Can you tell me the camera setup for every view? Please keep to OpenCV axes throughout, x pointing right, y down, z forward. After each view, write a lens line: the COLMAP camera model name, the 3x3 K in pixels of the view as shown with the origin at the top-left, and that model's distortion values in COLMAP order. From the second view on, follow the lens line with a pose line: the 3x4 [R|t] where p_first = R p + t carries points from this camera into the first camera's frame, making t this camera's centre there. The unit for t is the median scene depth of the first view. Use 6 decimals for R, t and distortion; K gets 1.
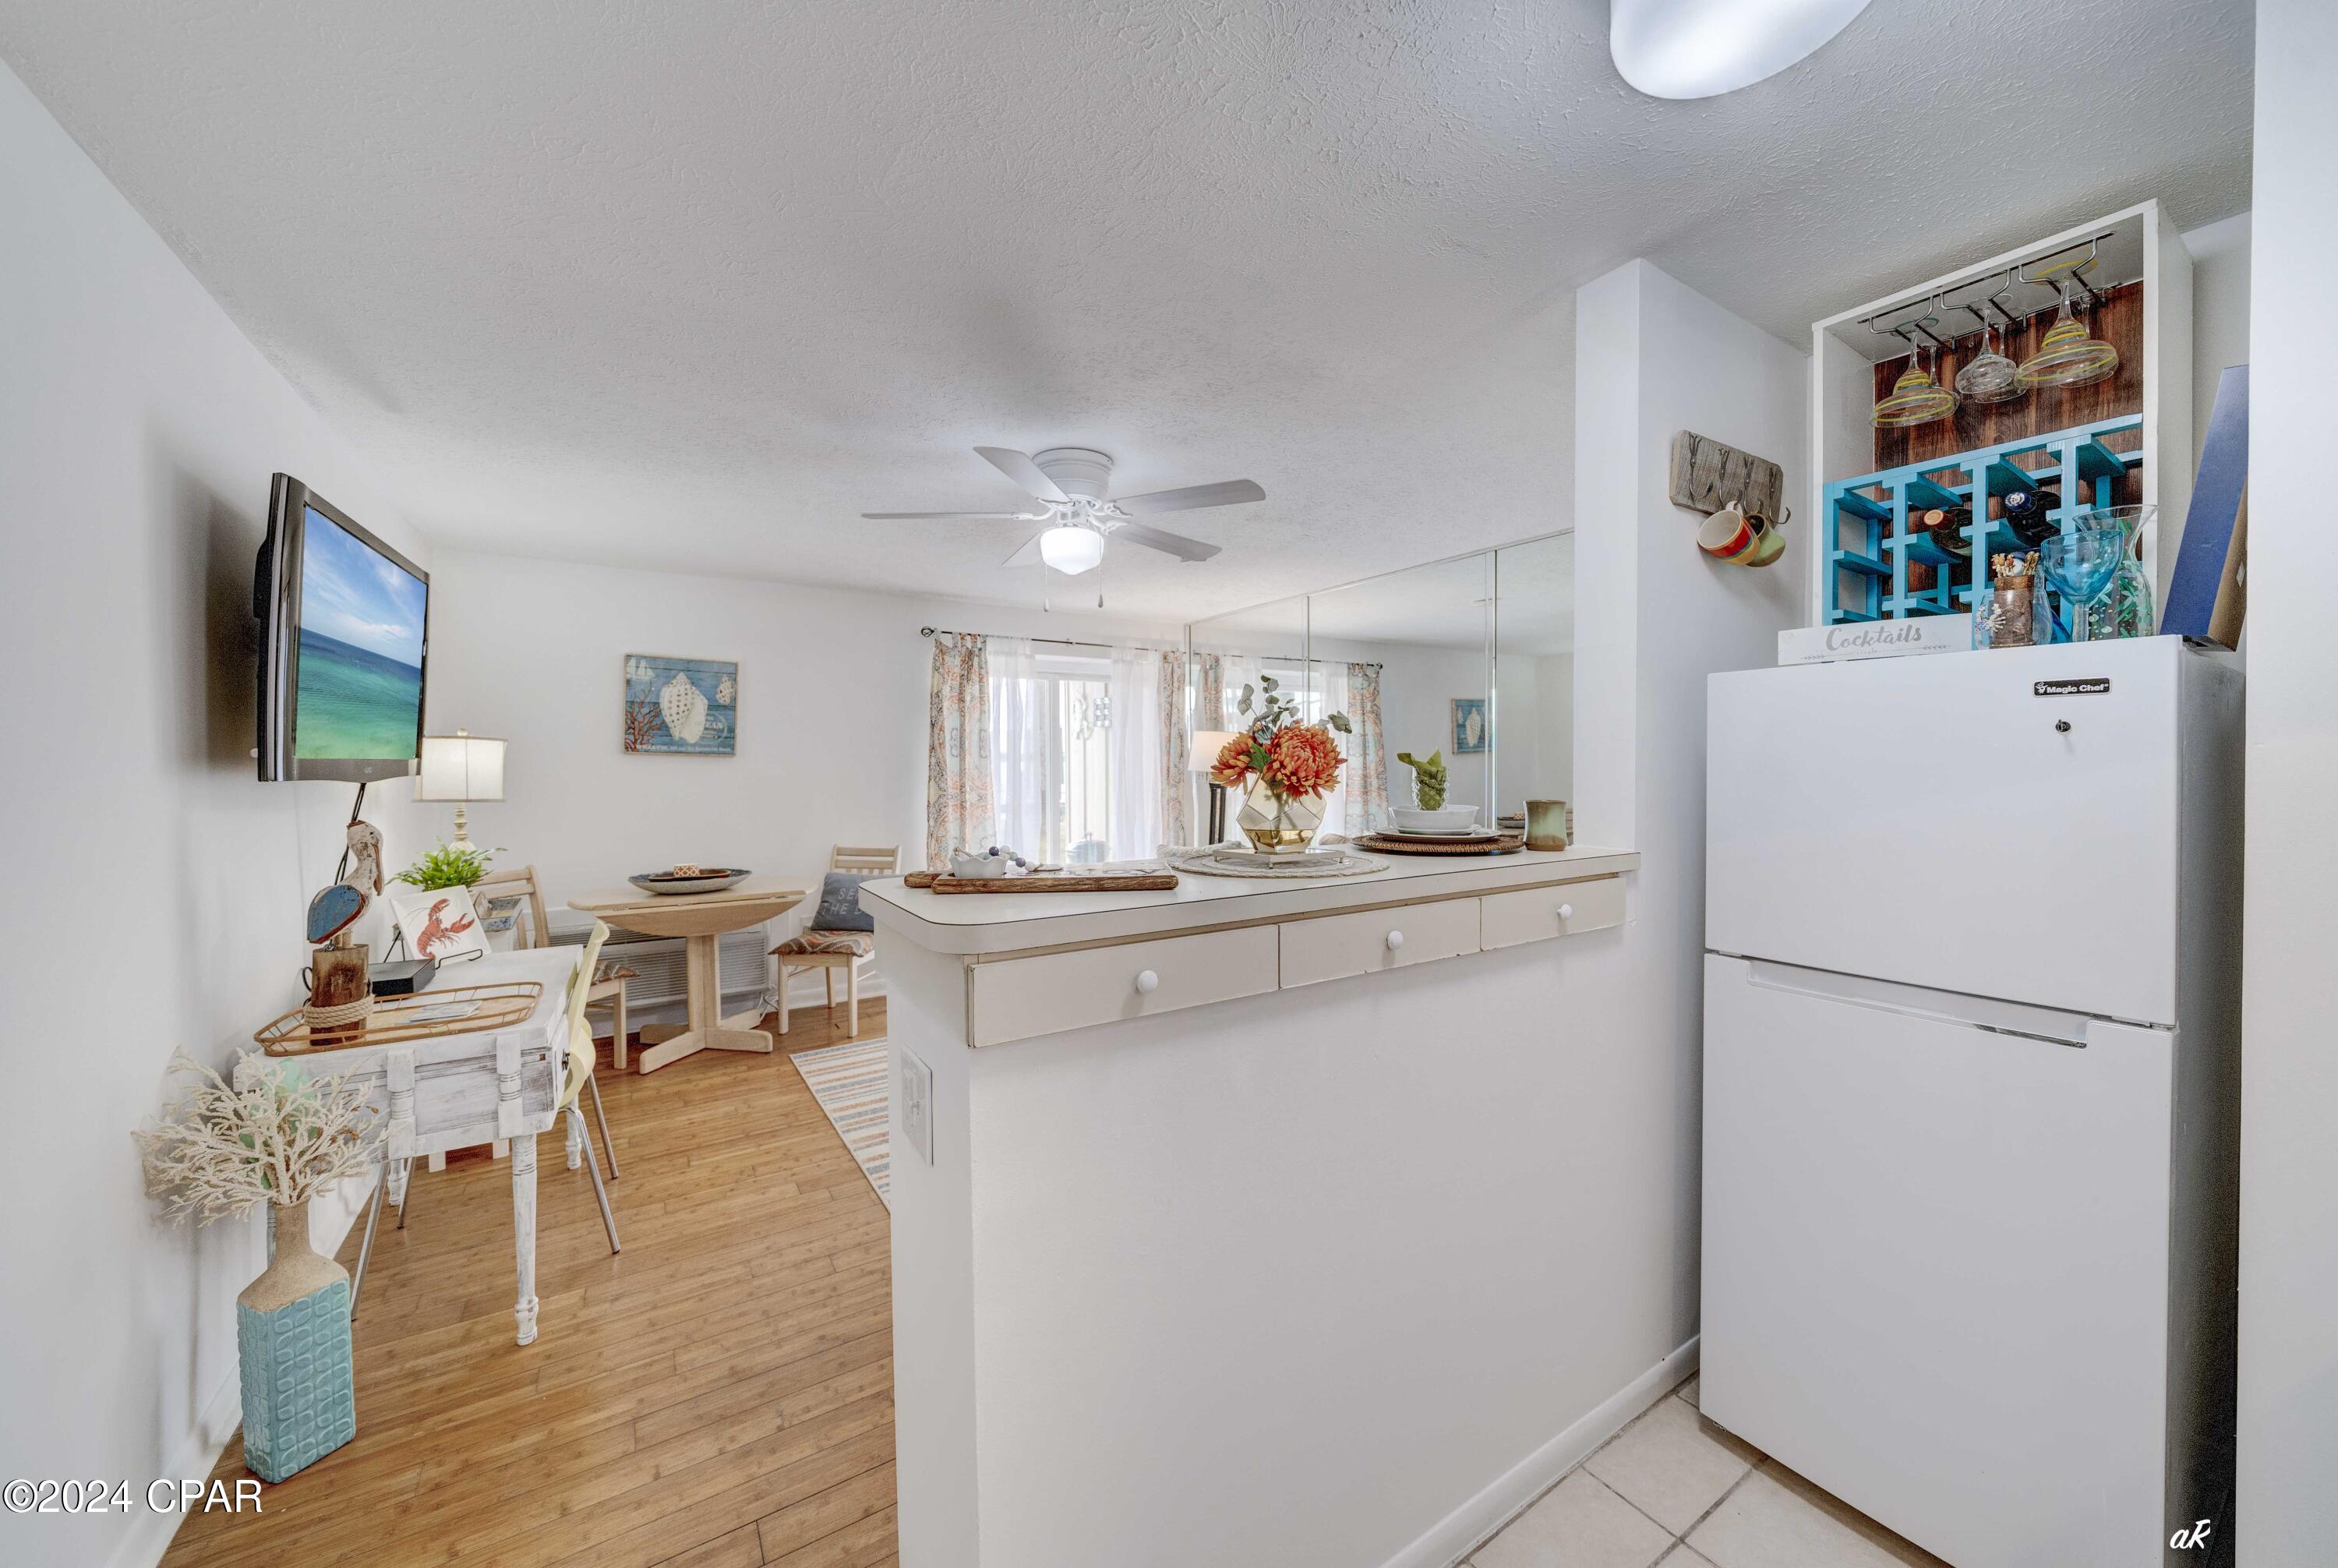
lens RADIAL K [[838.1, 0, 1170.4], [0, 838.1, 766.5], [0, 0, 1]] dist [-0.000458, -0.000096]
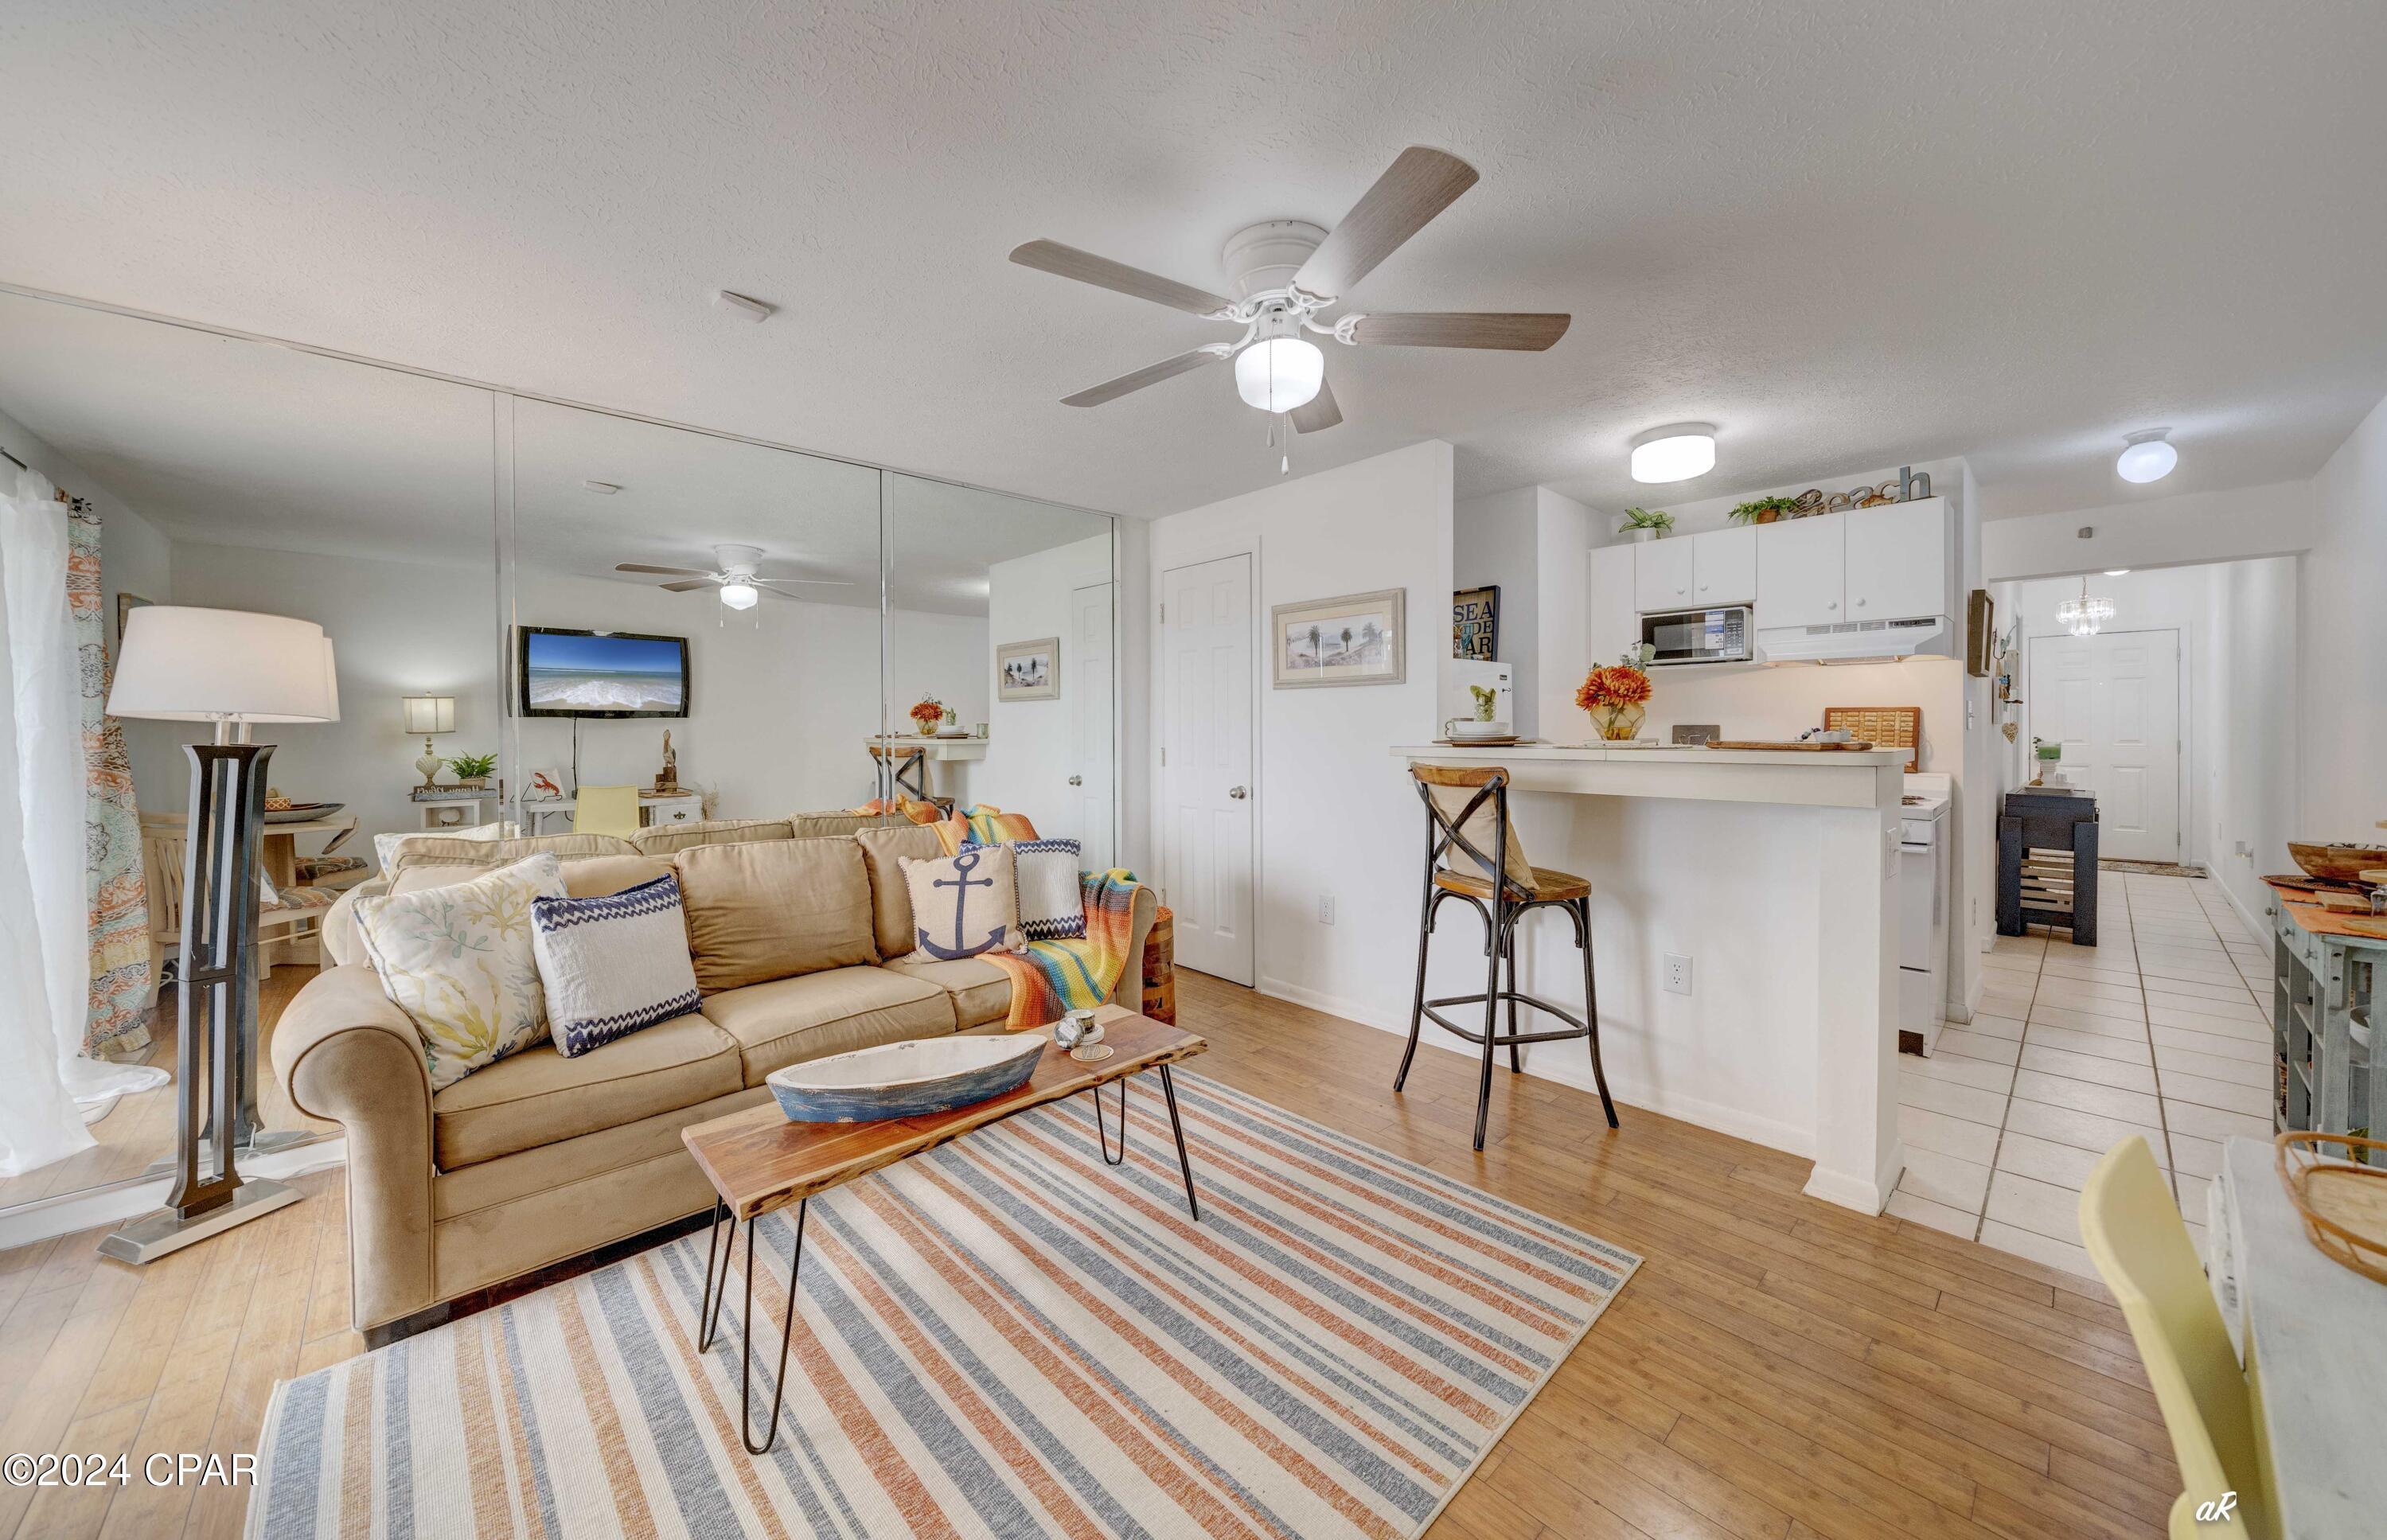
lens RADIAL K [[834.2, 0, 1192.3], [0, 834.2, 732.4], [0, 0, 1]] dist [0.000892, 0.000030]
pose [[-0.159272, 0.001441, 0.987234, -0.897506], [0.012601, 0.999920, 0.000574, 0.044891], [-0.987154, 0.012532, -0.159278, 1.335304]]
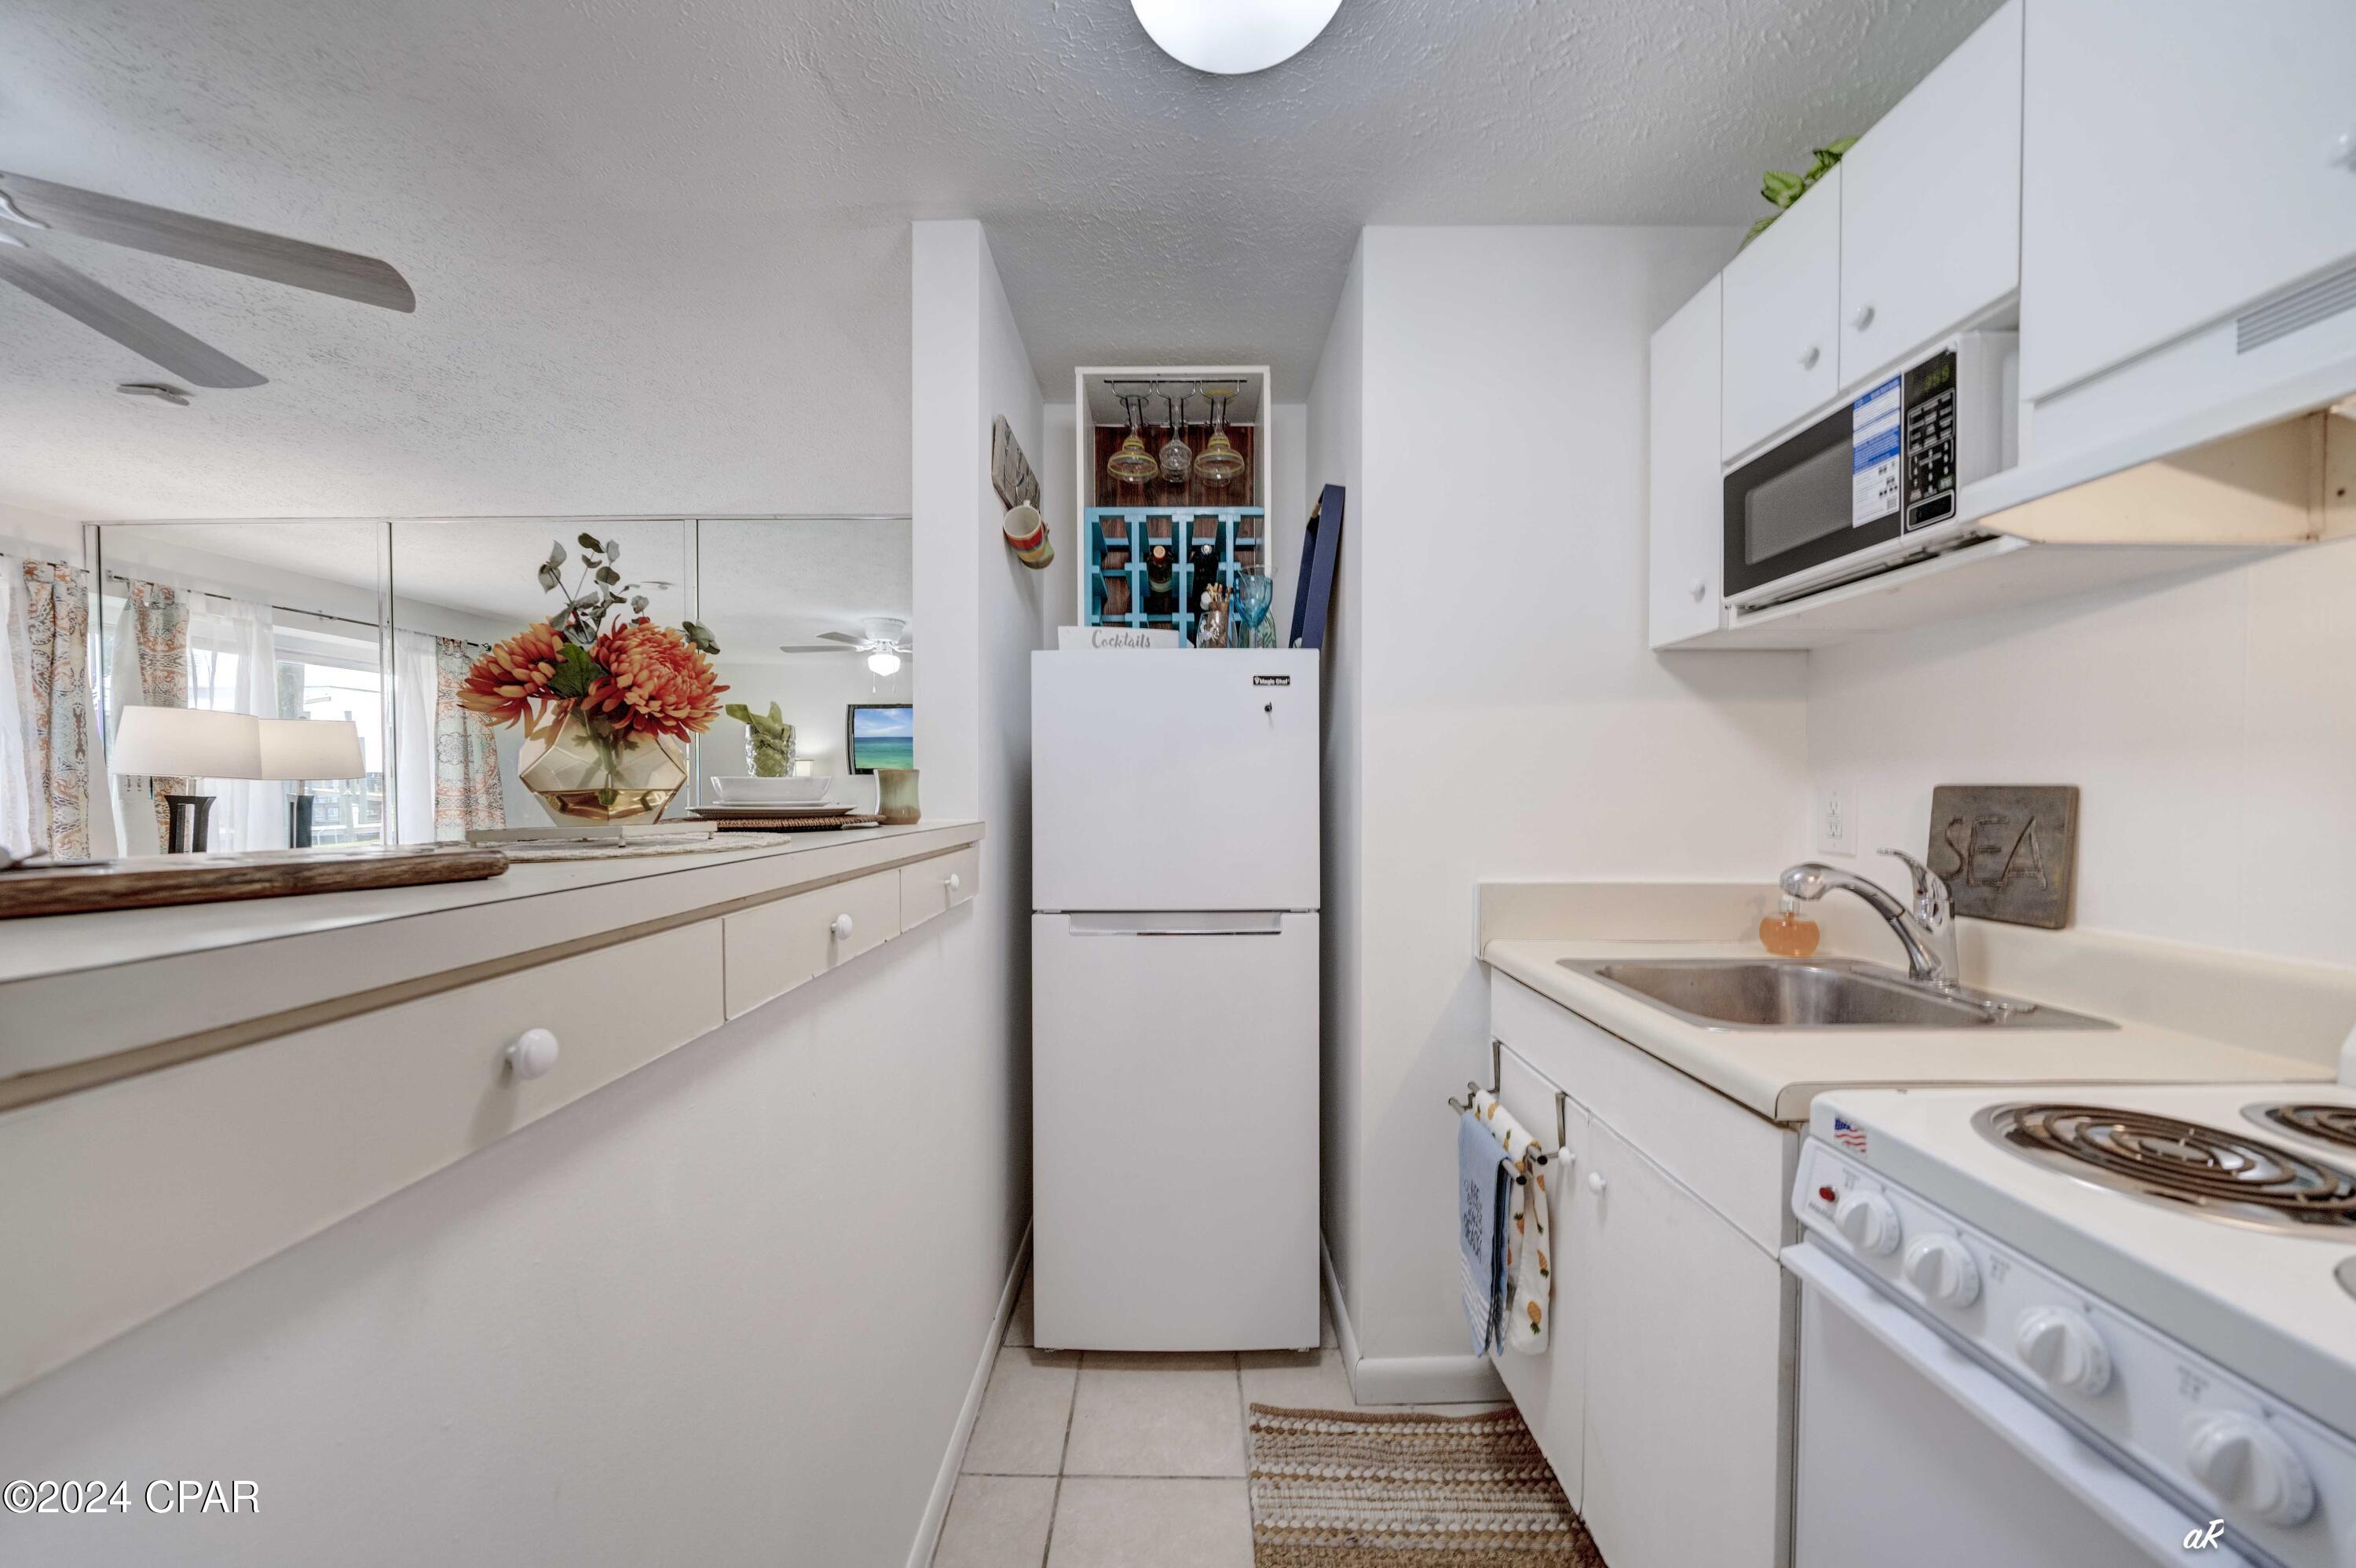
lens RADIAL K [[824.5, 0, 1176.4], [0, 824.5, 796.5], [0, 0, 1]] dist [-0.001604, -0.000225]
pose [[0.559840, -0.009534, 0.828546, -0.084911], [0.005171, 0.999955, 0.008012, 0.045981], [-0.828585, -0.000201, 0.559863, 0.184463]]
